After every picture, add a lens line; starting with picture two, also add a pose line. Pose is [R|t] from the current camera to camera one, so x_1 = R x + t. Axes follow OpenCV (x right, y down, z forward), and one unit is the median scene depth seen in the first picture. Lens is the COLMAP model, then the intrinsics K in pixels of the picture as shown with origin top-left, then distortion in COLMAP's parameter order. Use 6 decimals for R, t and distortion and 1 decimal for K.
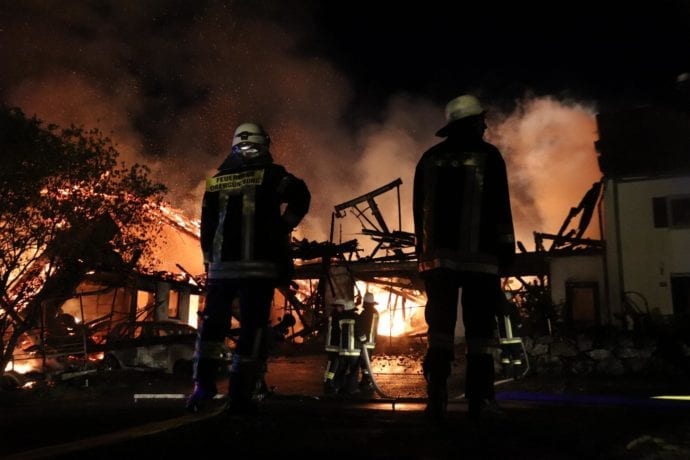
lens RADIAL K [[682.5, 0, 345.0], [0, 682.5, 230.0], [0, 0, 1]] dist [0.005813, 0.027454]
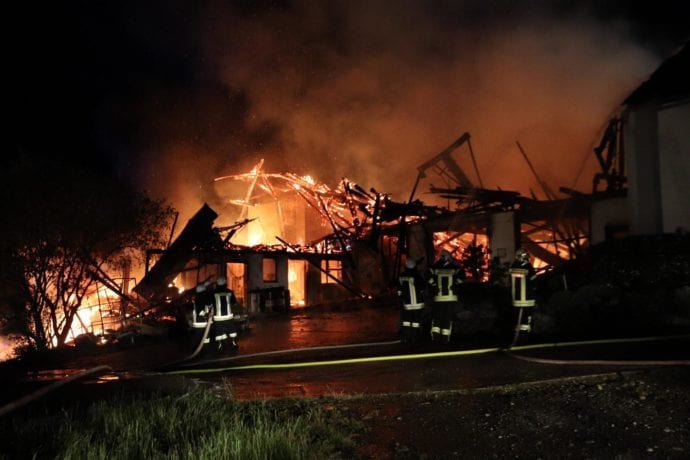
lens RADIAL K [[682.5, 0, 345.0], [0, 682.5, 230.0], [0, 0, 1]] dist [0.005813, 0.027454]
pose [[0.810805, -0.074523, -0.580554, 0.572711], [0.134354, 0.989074, 0.060677, -0.021081], [0.569688, -0.127197, 0.811958, 0.060274]]
